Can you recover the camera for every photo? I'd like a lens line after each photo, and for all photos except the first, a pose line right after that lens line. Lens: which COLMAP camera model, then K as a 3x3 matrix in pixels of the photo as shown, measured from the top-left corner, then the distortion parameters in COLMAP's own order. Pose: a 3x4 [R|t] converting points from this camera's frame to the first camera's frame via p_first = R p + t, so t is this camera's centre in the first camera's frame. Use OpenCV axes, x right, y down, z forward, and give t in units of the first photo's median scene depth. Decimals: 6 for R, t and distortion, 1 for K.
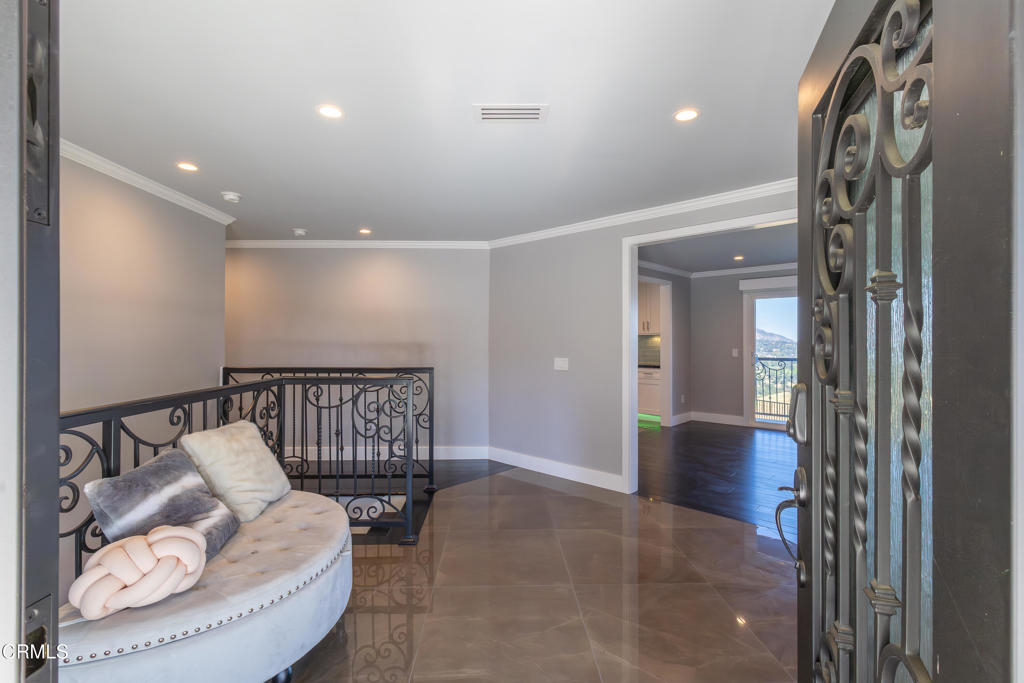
lens RADIAL K [[470.1, 0, 511.1], [0, 470.1, 344.7], [0, 0, 1]] dist [0.000640, 0.002962]
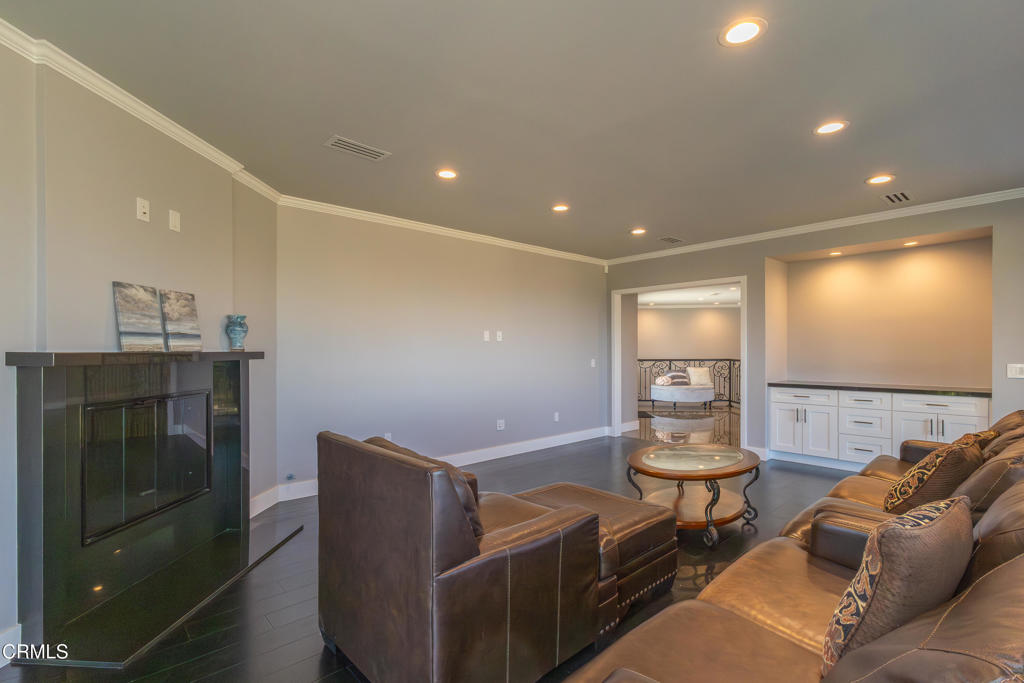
lens RADIAL K [[470.1, 0, 507.0], [0, 470.1, 350.5], [0, 0, 1]] dist [0.000640, 0.002962]
pose [[-0.096923, 0.006343, -0.995272, 3.131330], [-0.000767, 0.999979, 0.006448, -0.013889], [0.995292, 0.001389, -0.096917, -0.316791]]
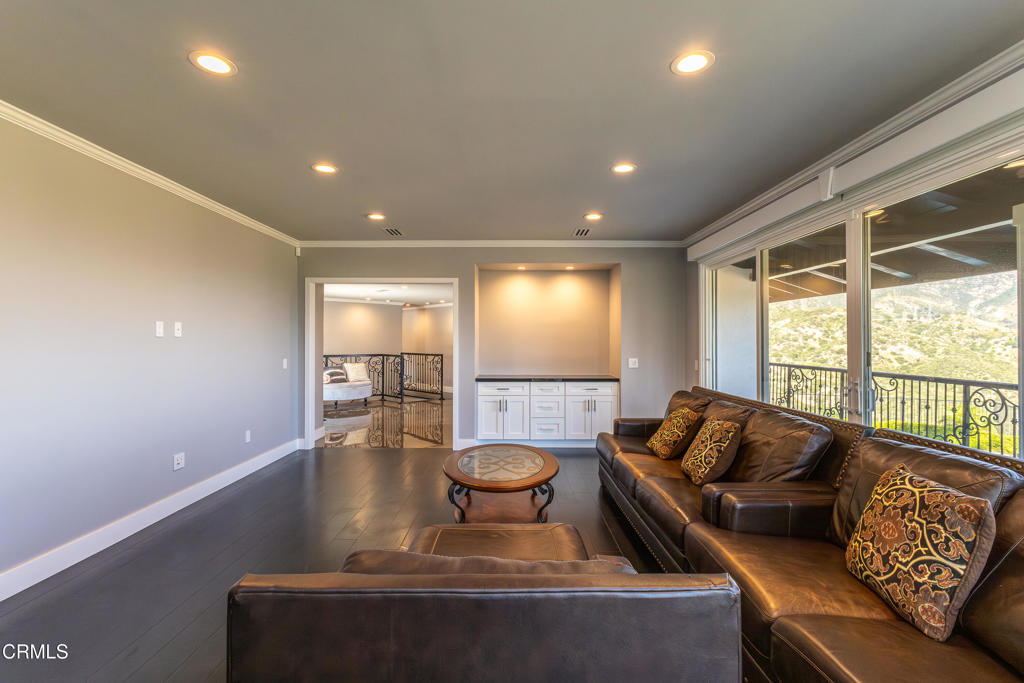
lens RADIAL K [[470.1, 0, 504.8], [0, 470.1, 340.2], [0, 0, 1]] dist [0.000640, 0.002962]
pose [[0.666169, 0.003168, -0.745794, 2.804270], [-0.008330, 0.999960, -0.003193, -0.032527], [0.745755, 0.008339, 0.666169, -0.706394]]
